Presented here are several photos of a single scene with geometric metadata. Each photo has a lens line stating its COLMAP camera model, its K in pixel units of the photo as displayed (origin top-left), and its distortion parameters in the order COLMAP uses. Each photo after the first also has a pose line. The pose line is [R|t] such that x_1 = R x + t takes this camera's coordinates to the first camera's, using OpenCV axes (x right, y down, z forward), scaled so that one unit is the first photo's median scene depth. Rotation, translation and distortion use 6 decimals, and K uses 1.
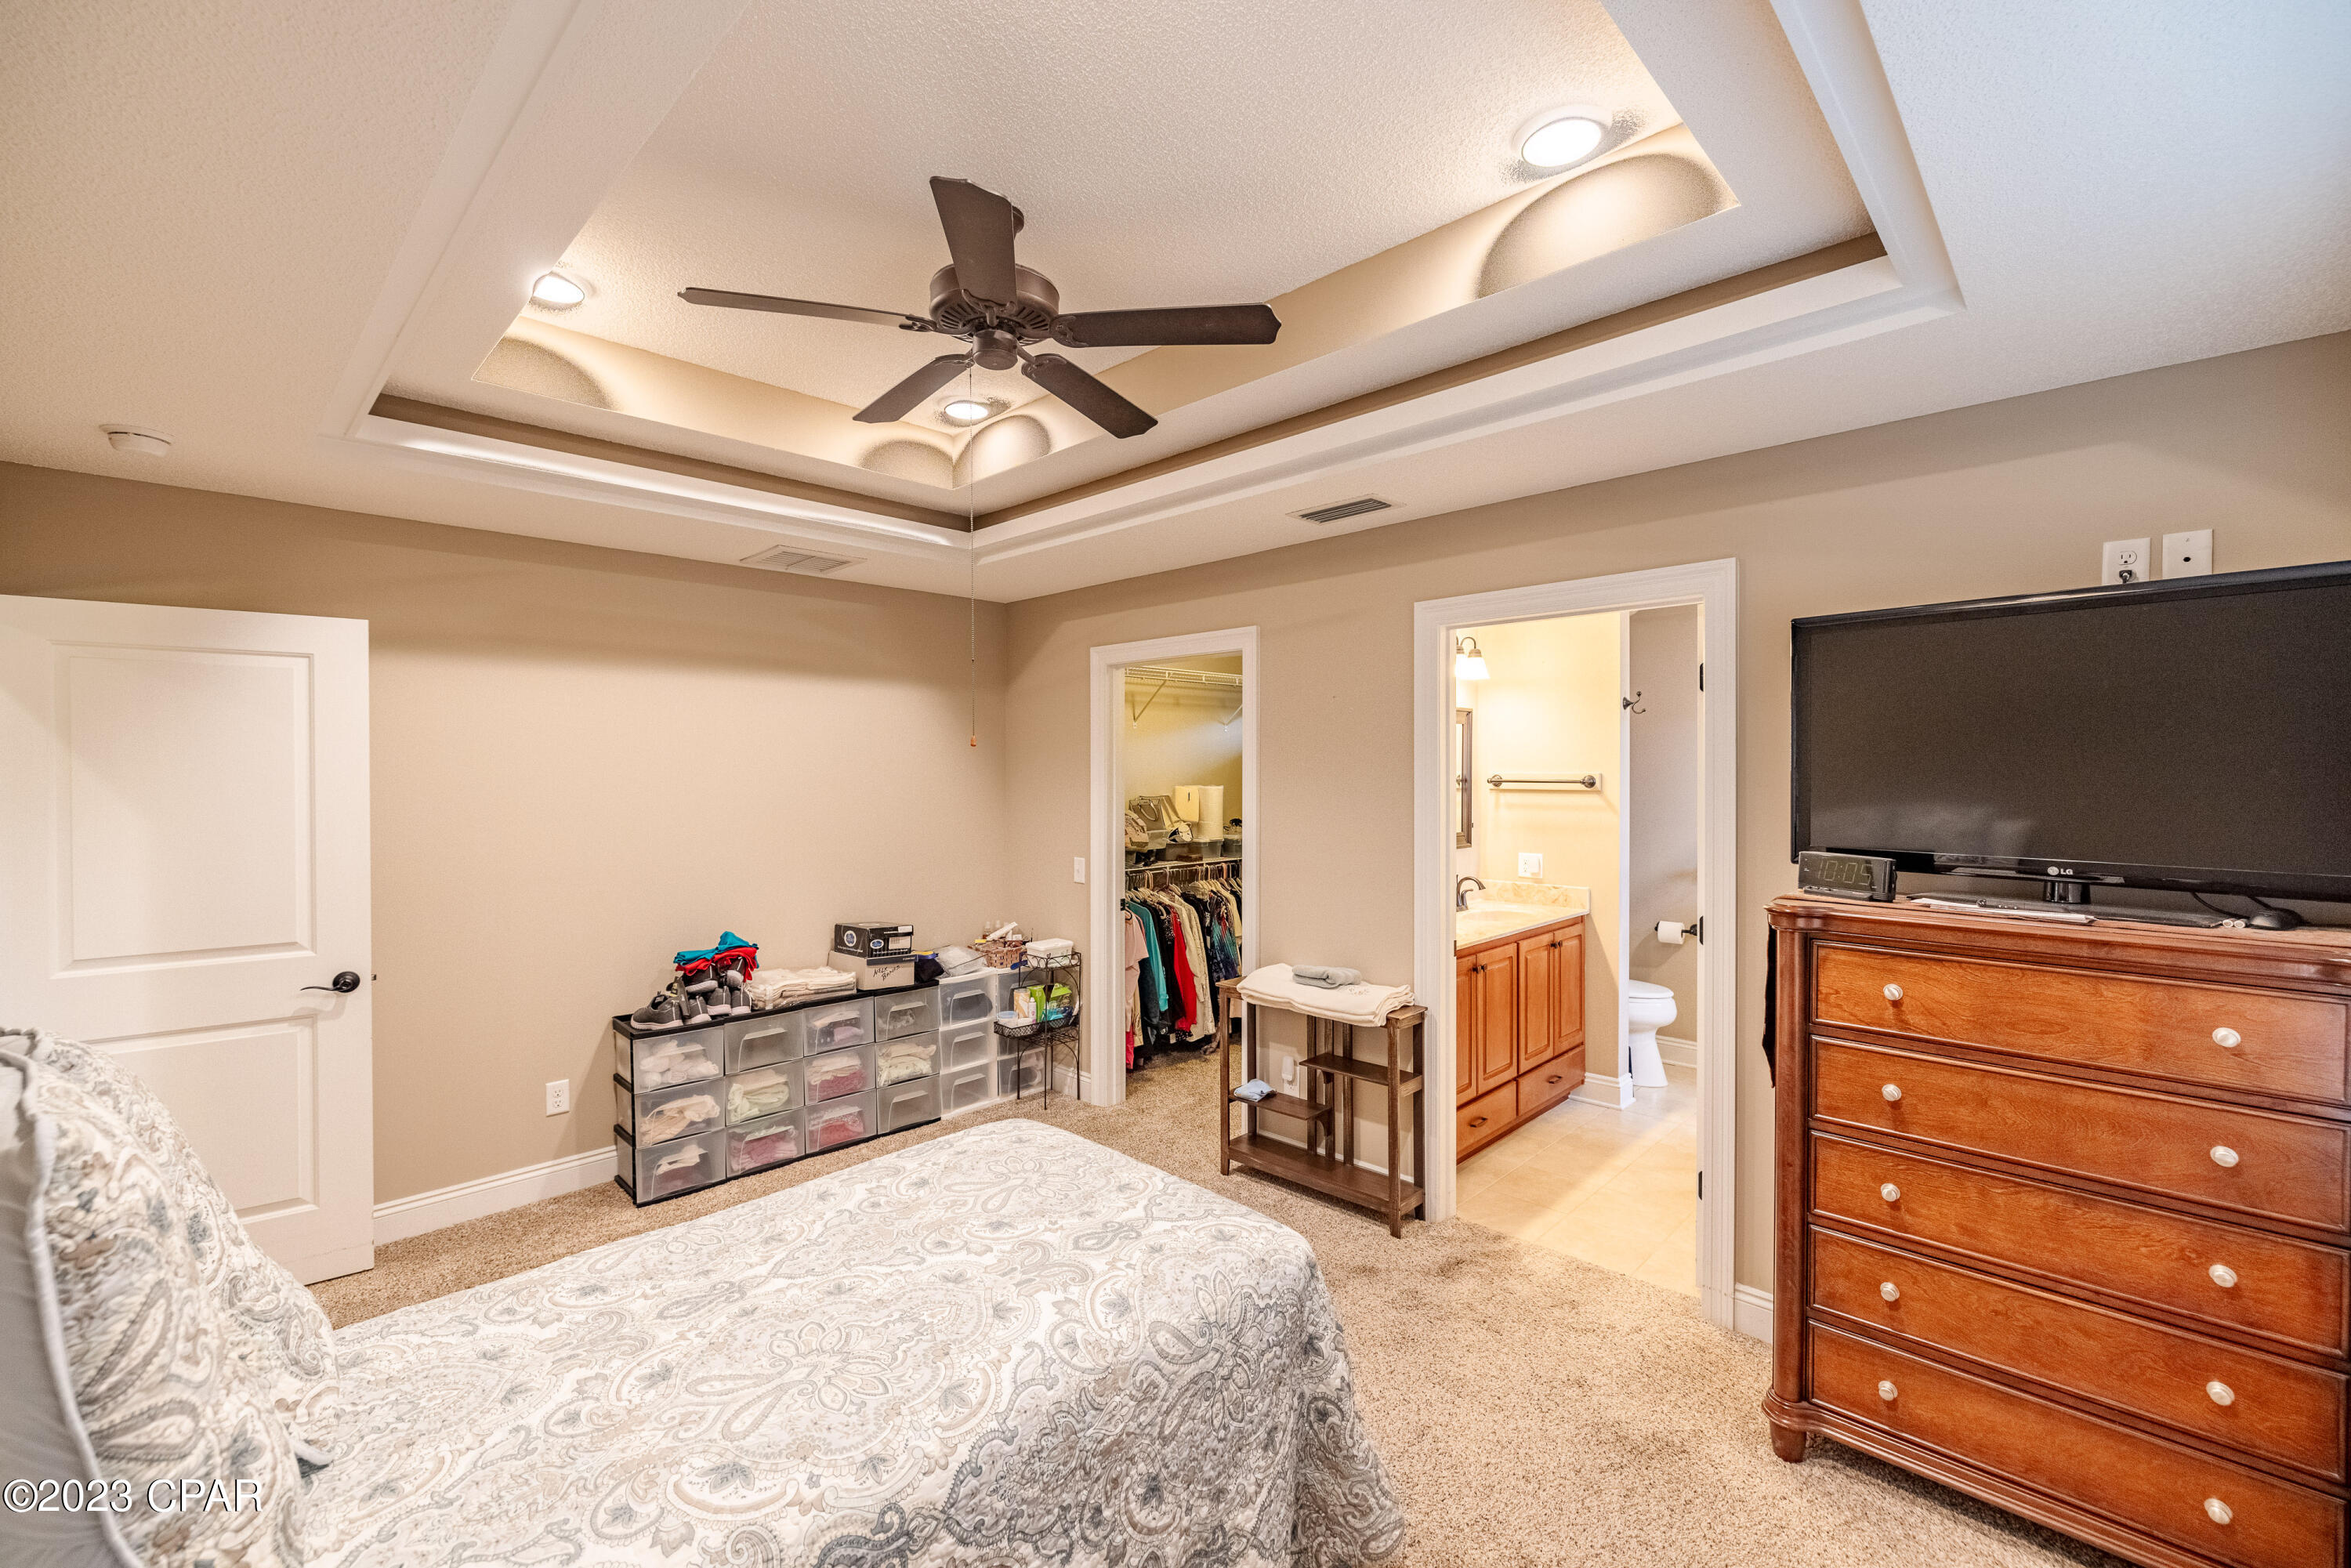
lens RADIAL K [[977.2, 0, 1159.7], [0, 977.2, 778.7], [0, 0, 1]] dist [-0.001193, -0.001607]
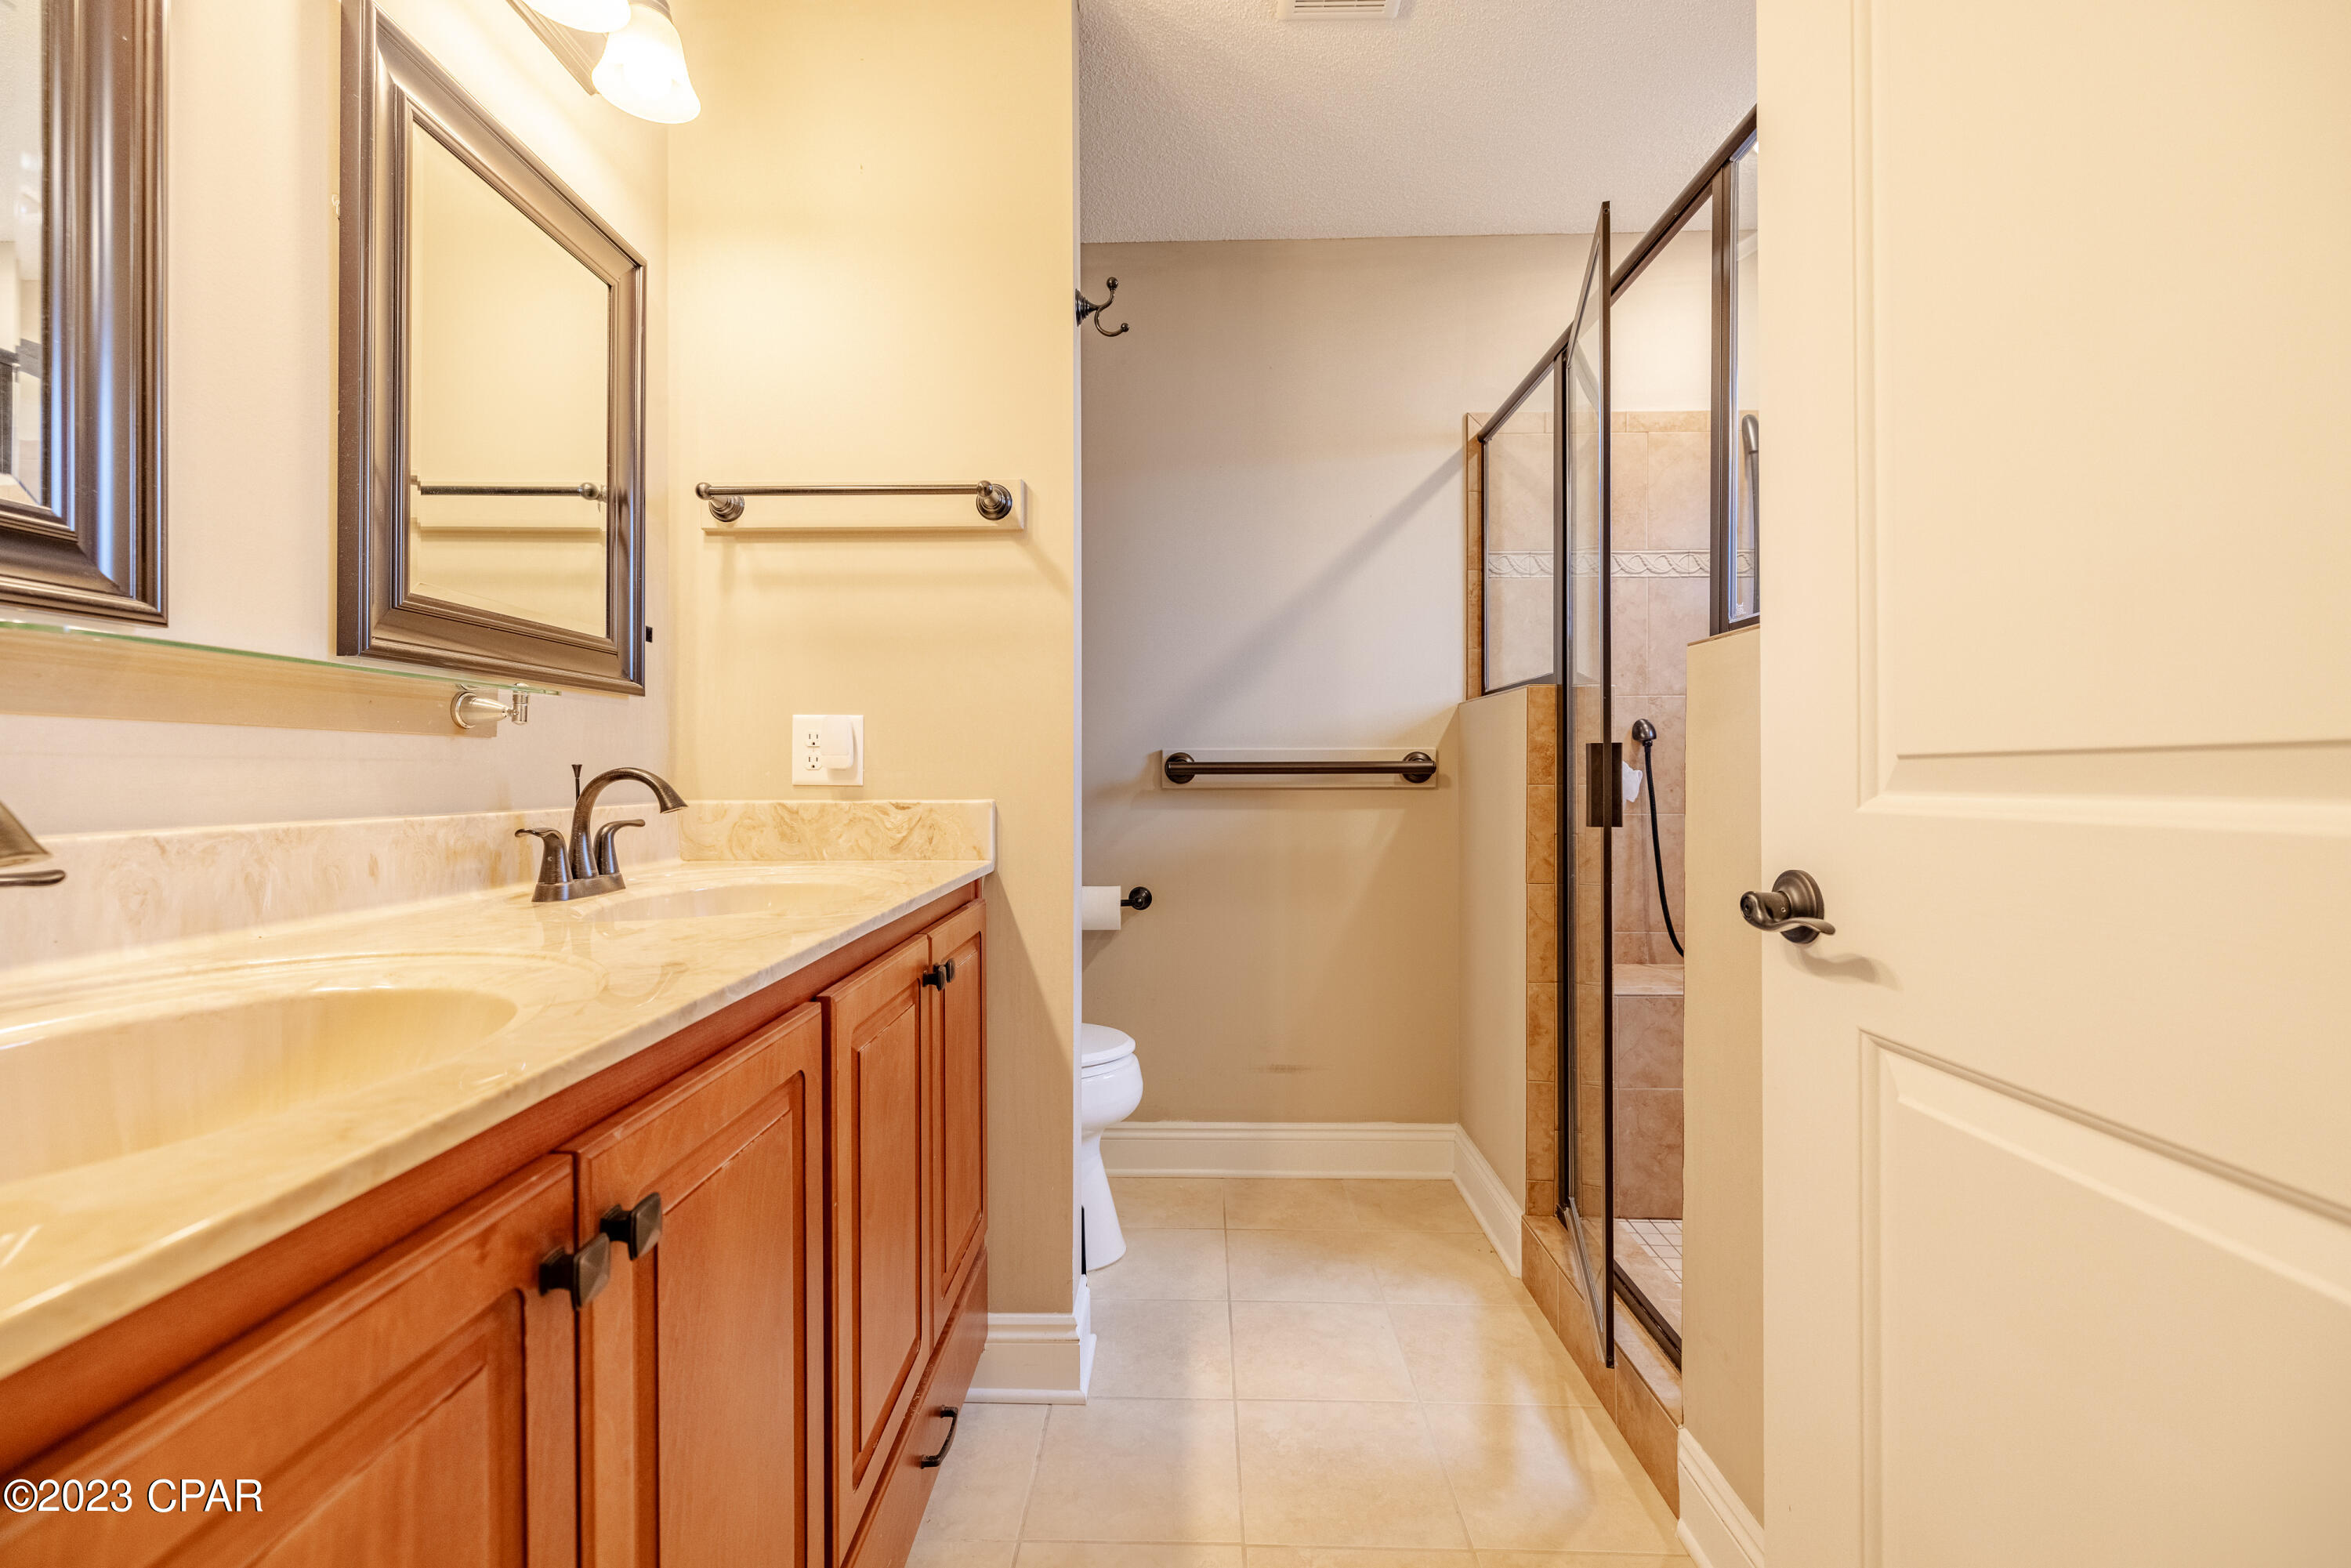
lens RADIAL K [[977.2, 0, 1181.3], [0, 977.2, 773.2], [0, 0, 1]] dist [-0.001193, -0.001607]
pose [[0.719502, 0.001855, 0.694488, 0.231651], [0.006355, 0.999937, -0.009254, 0.102313], [-0.694462, 0.011072, 0.719445, 0.671205]]
